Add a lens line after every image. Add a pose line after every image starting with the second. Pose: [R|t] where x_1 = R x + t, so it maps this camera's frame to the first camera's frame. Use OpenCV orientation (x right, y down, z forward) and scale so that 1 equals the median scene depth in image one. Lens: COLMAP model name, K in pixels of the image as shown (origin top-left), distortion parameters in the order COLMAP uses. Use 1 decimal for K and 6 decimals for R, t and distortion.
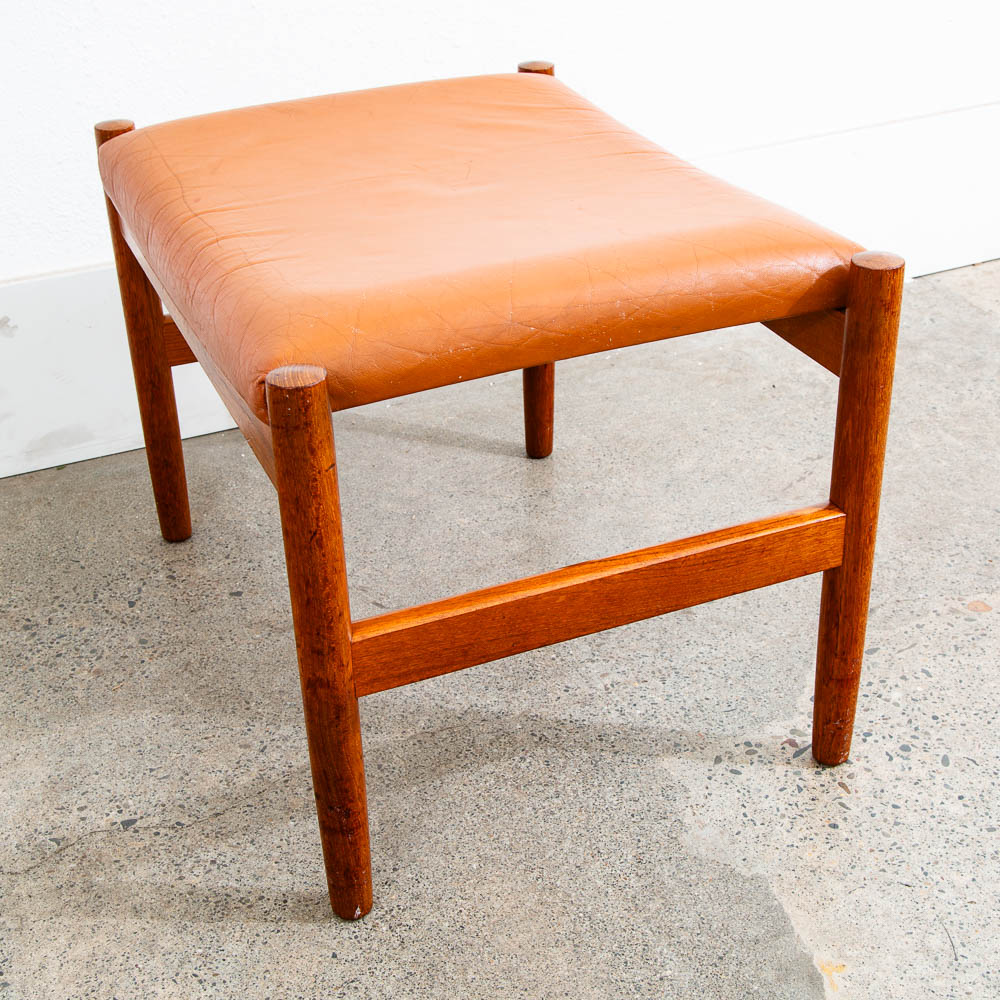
lens RADIAL K [[1591.2, 0, 497.1], [0, 1591.2, 508.3], [0, 0, 1]] dist [-0.015531, 0.000000]
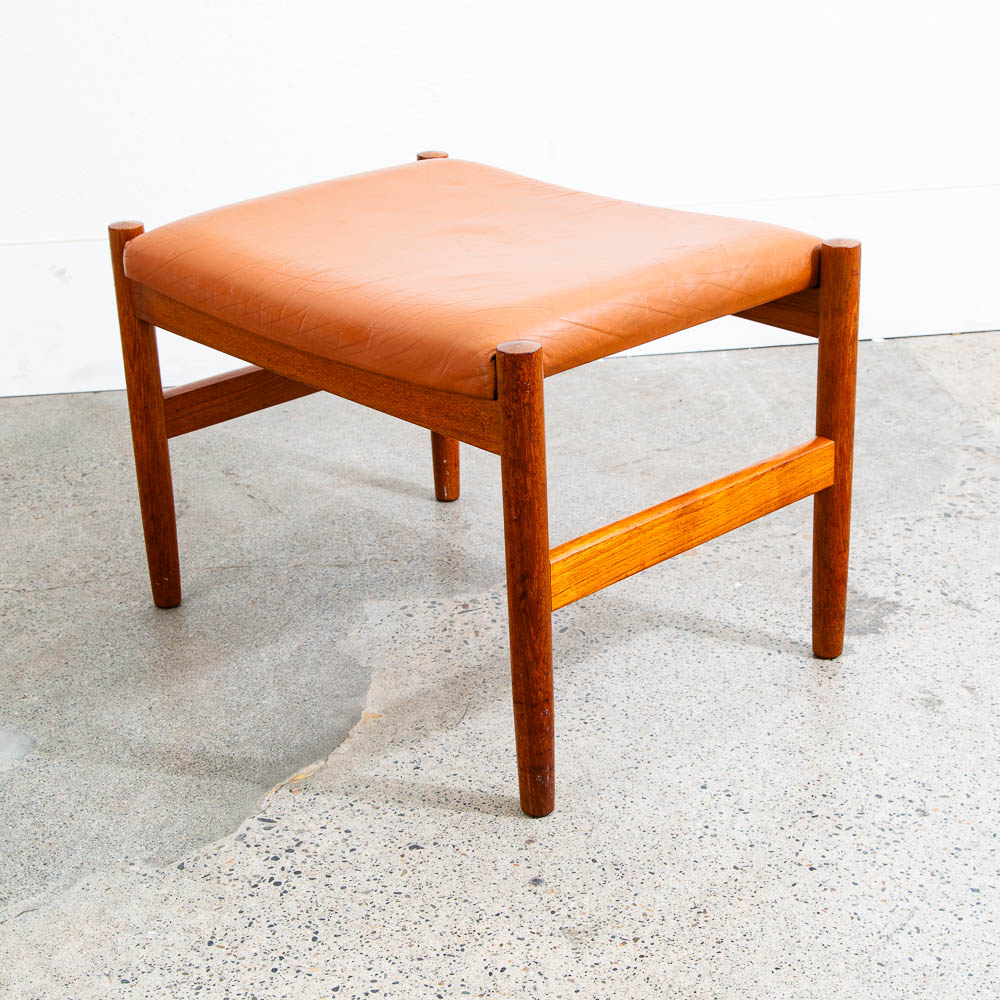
lens RADIAL K [[1883.9, 0, 495.1], [0, 1883.9, 494.4], [0, 0, 1]] dist [0.033104, 0.000000]
pose [[0.953601, 0.122306, -0.275113, 0.616355], [-0.150883, 0.984878, -0.085149, 0.182620], [0.260538, 0.122707, 0.957634, -0.487925]]
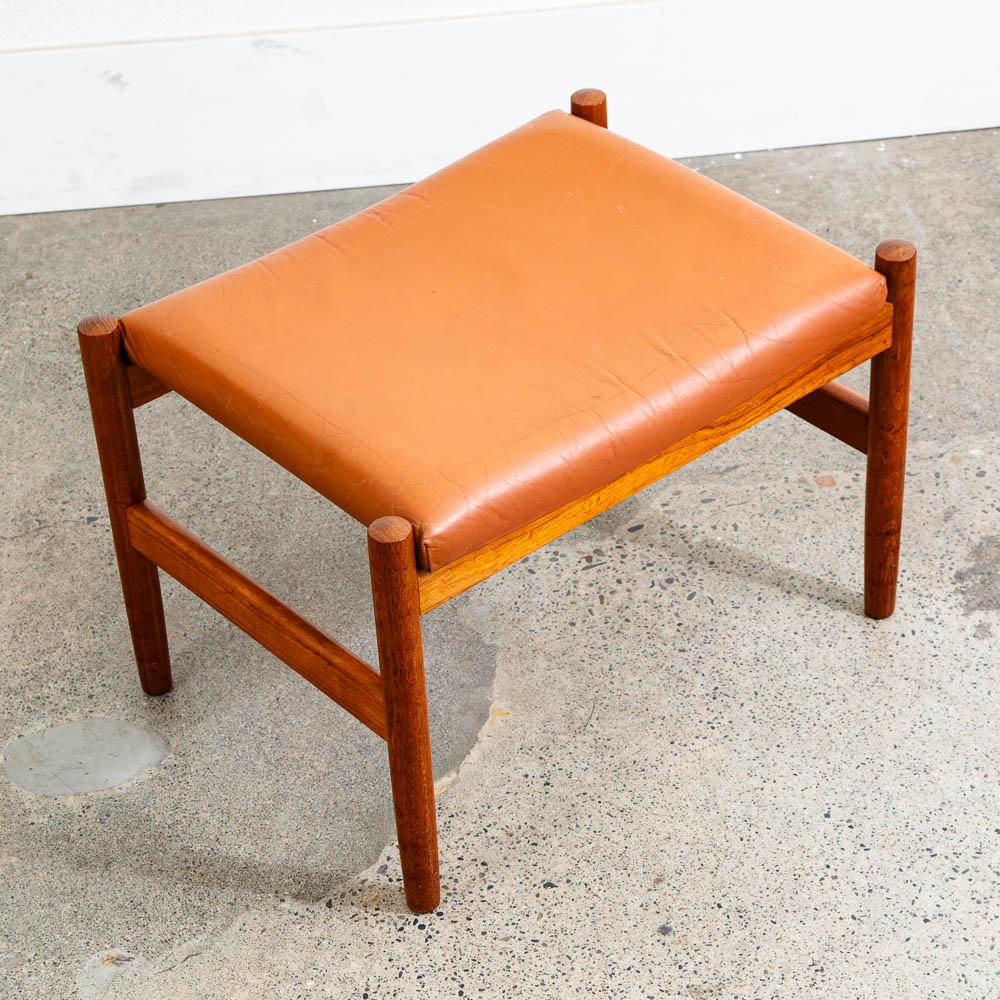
lens RADIAL K [[2667.8, 0, 505.0], [0, 2667.8, 501.4], [0, 0, 1]] dist [0.182791, 0.000000]
pose [[0.945756, 0.190611, -0.263083, 0.660970], [-0.146786, 0.973134, 0.177382, -0.259175], [0.289826, -0.129143, 0.948326, -1.007360]]
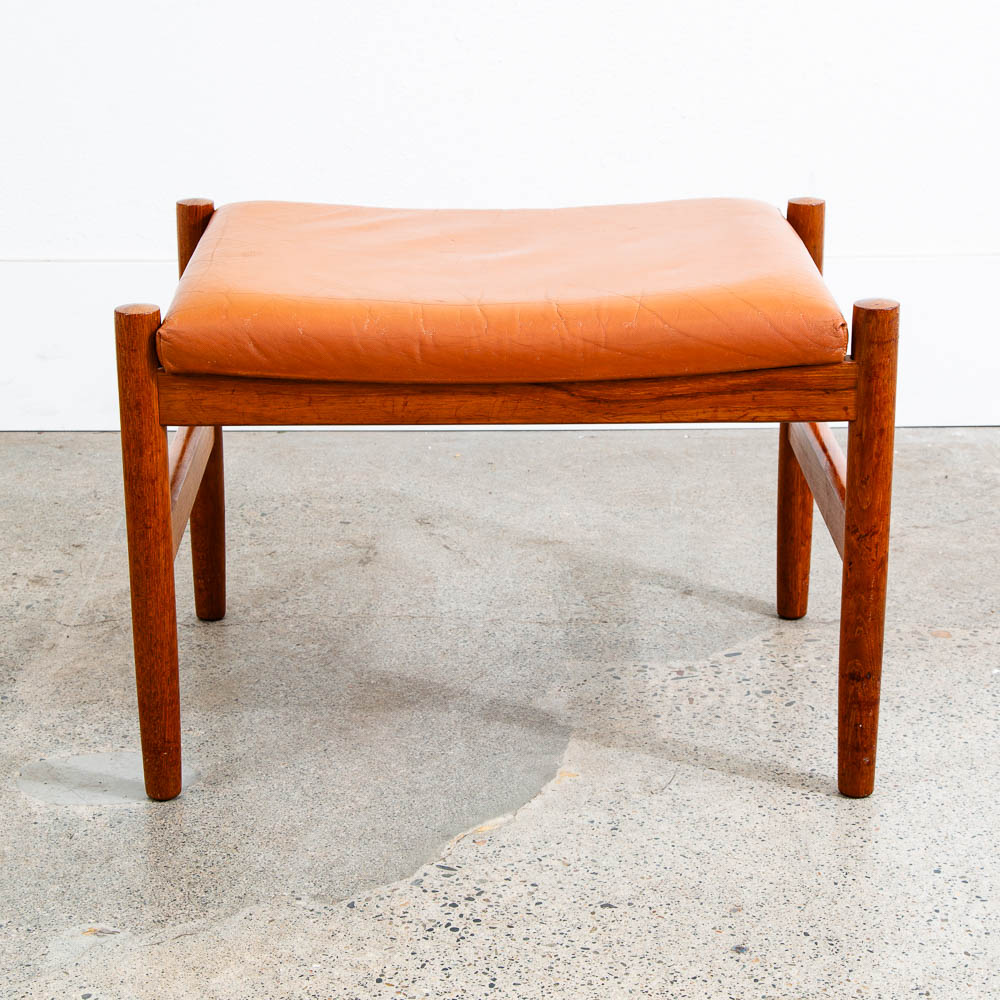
lens RADIAL K [[2313.8, 0, 482.7], [0, 2313.8, 518.7], [0, 0, 1]] dist [0.073011, 0.000000]
pose [[0.908962, 0.162872, -0.383746, 0.675813], [-0.224527, 0.966869, -0.121461, 0.272761], [0.351250, 0.196565, 0.915416, -0.614787]]
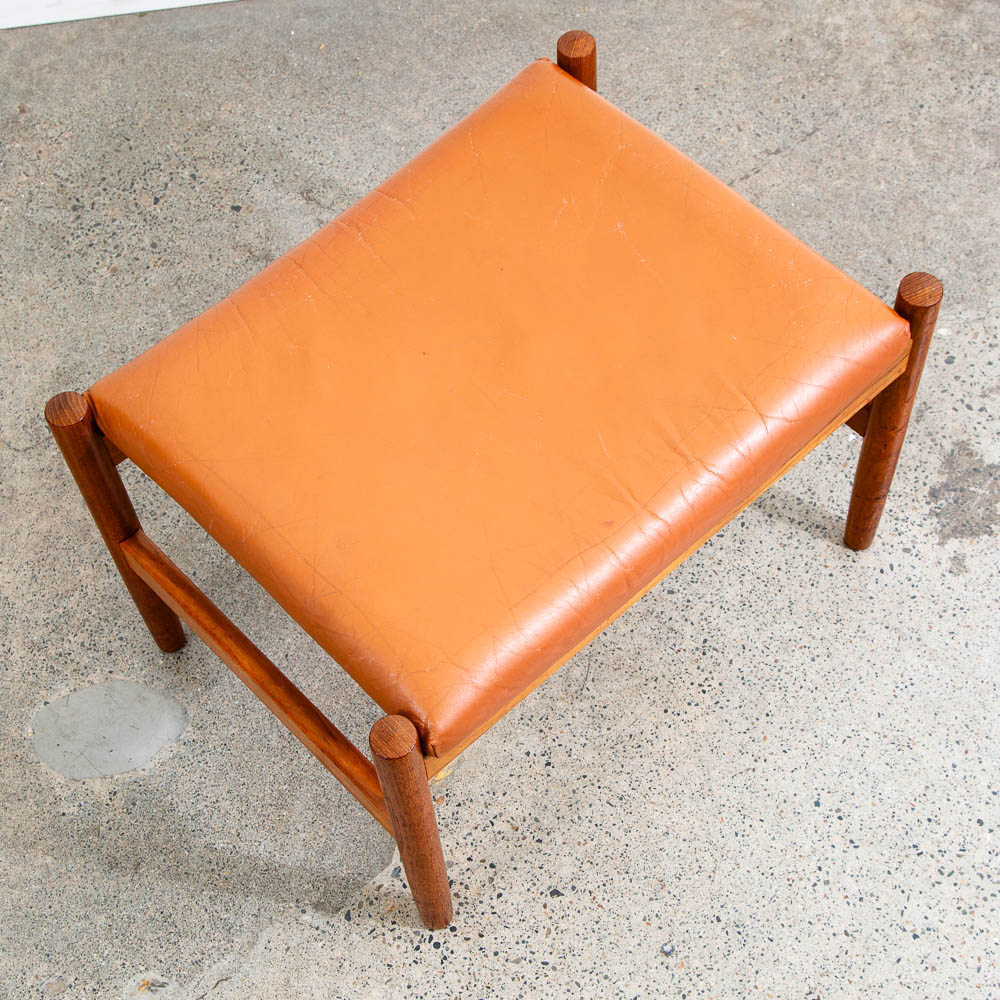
lens RADIAL K [[1762.9, 0, 475.7], [0, 1762.9, 503.8], [0, 0, 1]] dist [0.025604, 0.000000]
pose [[0.954879, 0.244164, -0.169087, 0.353011], [-0.122854, 0.843060, 0.523600, -0.575592], [0.270395, -0.479202, 0.835016, -0.248146]]
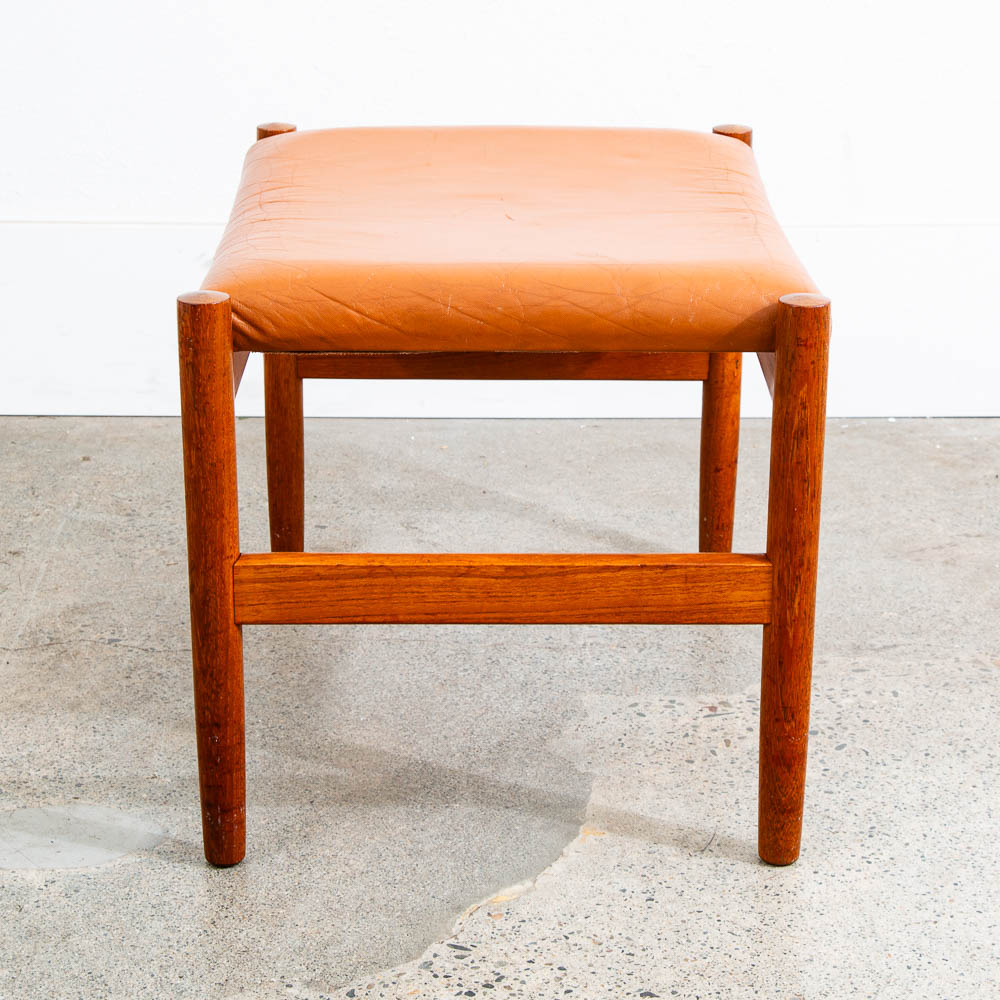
lens RADIAL K [[2520.6, 0, 503.5], [0, 2520.6, 504.9], [0, 0, 1]] dist [0.097059, 0.000000]
pose [[0.920208, 0.172140, -0.351548, 0.599295], [-0.226068, 0.966902, -0.118298, 0.239237], [0.319548, 0.188333, 0.928666, -0.562257]]
